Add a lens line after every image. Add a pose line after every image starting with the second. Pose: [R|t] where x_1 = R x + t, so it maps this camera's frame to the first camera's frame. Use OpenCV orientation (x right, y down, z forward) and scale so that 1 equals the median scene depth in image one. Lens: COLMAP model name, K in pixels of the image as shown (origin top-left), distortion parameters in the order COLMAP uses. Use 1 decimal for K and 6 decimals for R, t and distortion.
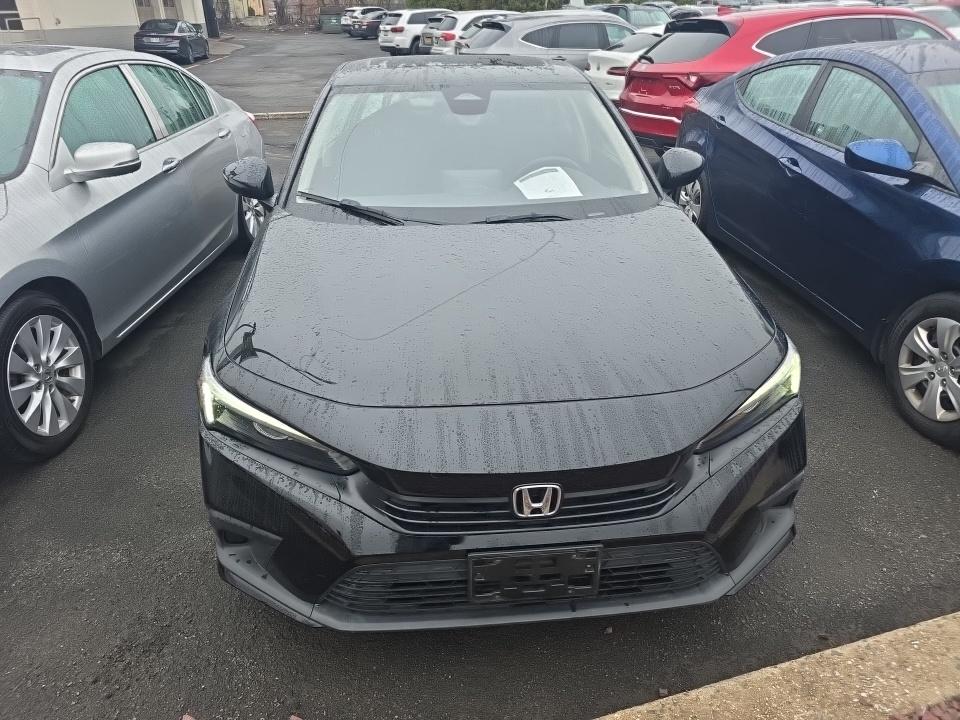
lens RADIAL K [[649.8, 0, 466.4], [0, 649.8, 358.8], [0, 0, 1]] dist [0.036168, -0.027721]
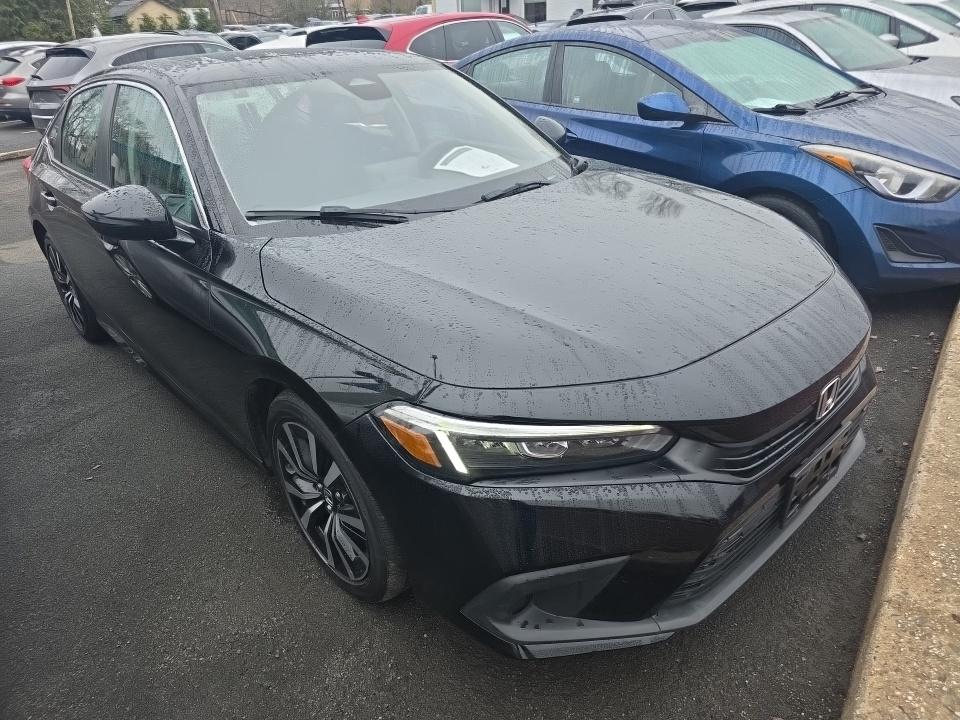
lens RADIAL K [[649.8, 0, 477.1], [0, 649.8, 365.6], [0, 0, 1]] dist [0.036168, -0.027721]
pose [[0.790644, -0.307667, 0.529361, -0.493388], [0.322538, 0.944181, 0.067024, -0.047195], [-0.520433, 0.117747, 0.845745, 0.219434]]
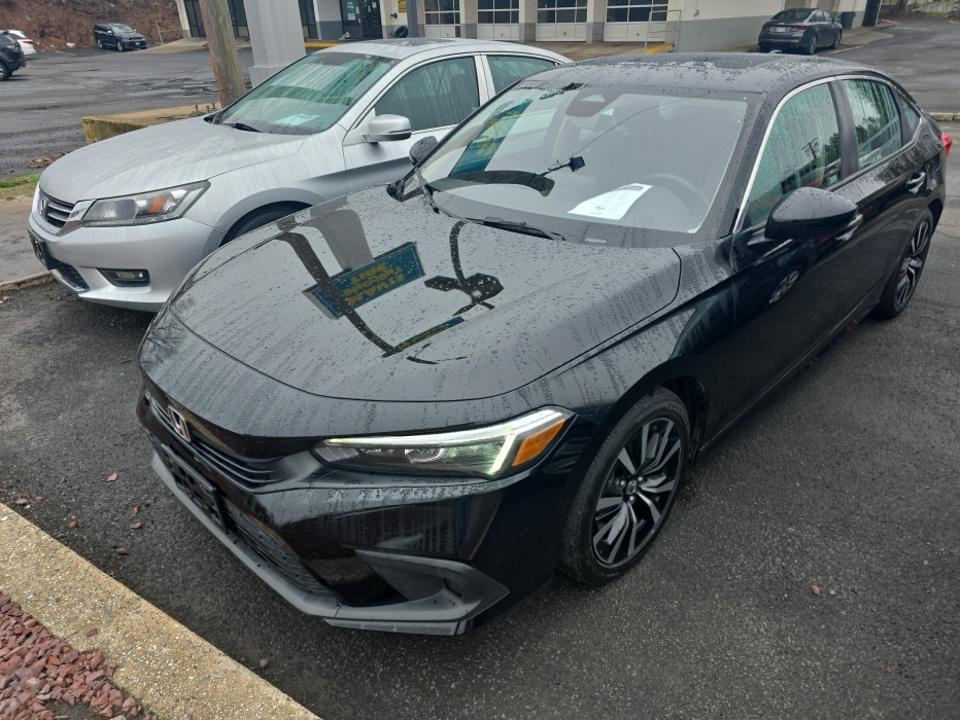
lens RADIAL K [[649.8, 0, 470.1], [0, 649.8, 353.5], [0, 0, 1]] dist [0.036168, -0.027721]
pose [[0.663270, 0.334978, -0.669225, 0.689579], [-0.330328, 0.933449, 0.139846, -0.139286], [0.671533, 0.128308, 0.729782, 0.253798]]
